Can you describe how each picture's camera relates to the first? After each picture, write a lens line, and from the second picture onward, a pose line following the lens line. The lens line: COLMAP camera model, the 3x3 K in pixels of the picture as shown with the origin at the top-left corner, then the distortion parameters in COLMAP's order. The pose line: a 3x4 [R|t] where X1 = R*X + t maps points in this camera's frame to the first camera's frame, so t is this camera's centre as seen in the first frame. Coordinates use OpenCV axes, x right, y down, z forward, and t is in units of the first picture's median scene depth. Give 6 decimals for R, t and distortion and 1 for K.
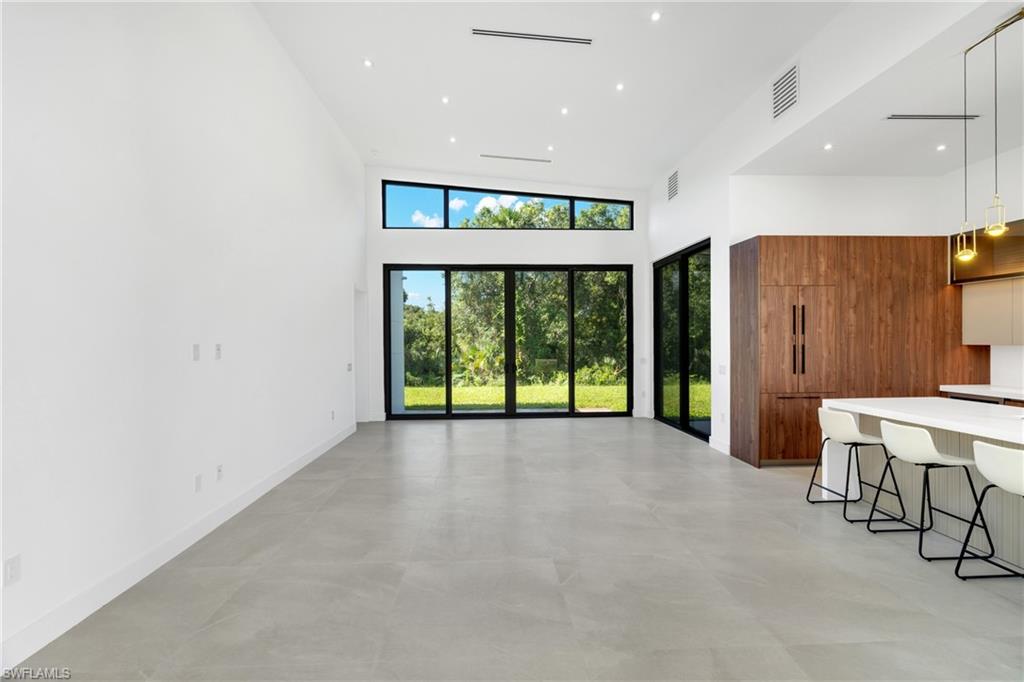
lens RADIAL K [[463.4, 0, 509.0], [0, 463.4, 344.8], [0, 0, 1]] dist [-0.009812, 0.004204]
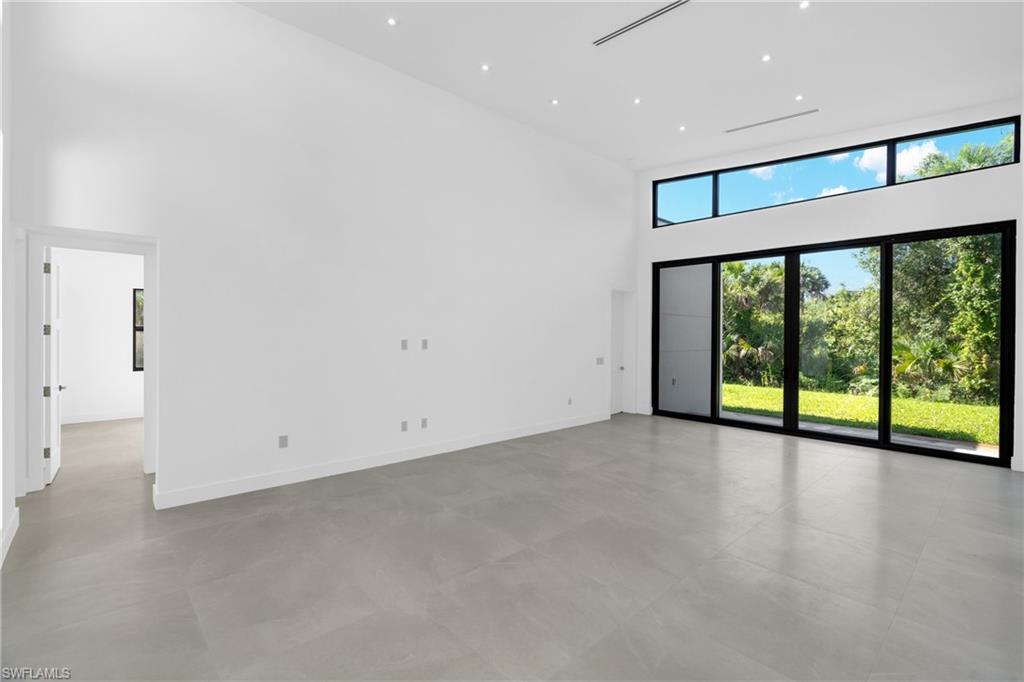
lens RADIAL K [[463.4, 0, 507.5], [0, 463.4, 335.2], [0, 0, 1]] dist [-0.009812, 0.004204]
pose [[0.634544, 0.014750, -0.772746, 0.520120], [-0.017164, 0.999840, 0.004990, -0.021048], [0.772696, 0.010098, 0.634696, 0.162552]]
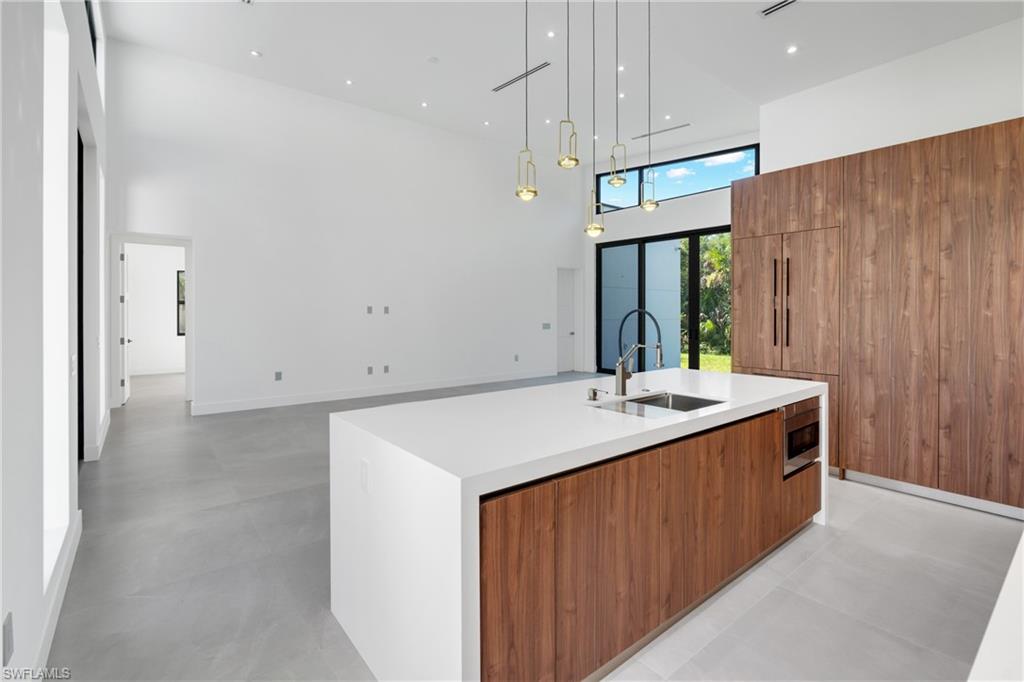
lens RADIAL K [[476.5, 0, 512.8], [0, 476.5, 315.0], [0, 0, 1]] dist [-0.000076, 0.000320]
pose [[0.582447, 0.012574, -0.812771, 1.004393], [-0.011405, 0.999908, 0.007296, 0.009255], [0.812789, 0.005020, 0.582537, 0.154179]]
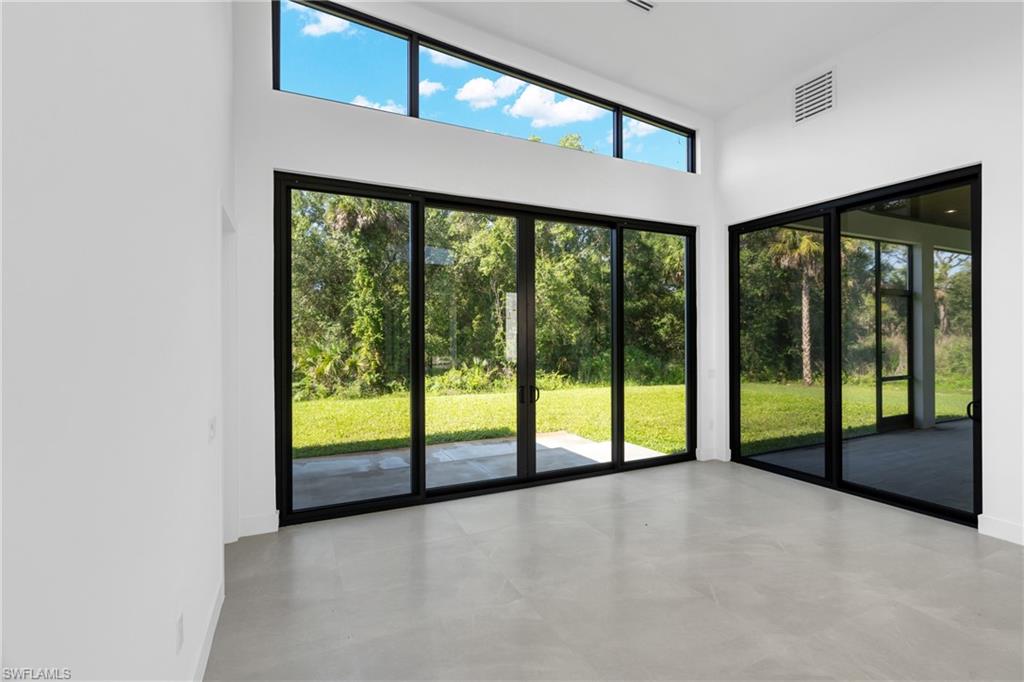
lens RADIAL K [[463.4, 0, 506.5], [0, 463.4, 335.1], [0, 0, 1]] dist [-0.009812, 0.004204]
pose [[0.924956, 0.002816, 0.380064, -0.379249], [0.002708, 0.999898, -0.013998, -0.019184], [-0.380064, 0.013977, 0.924854, 0.831456]]
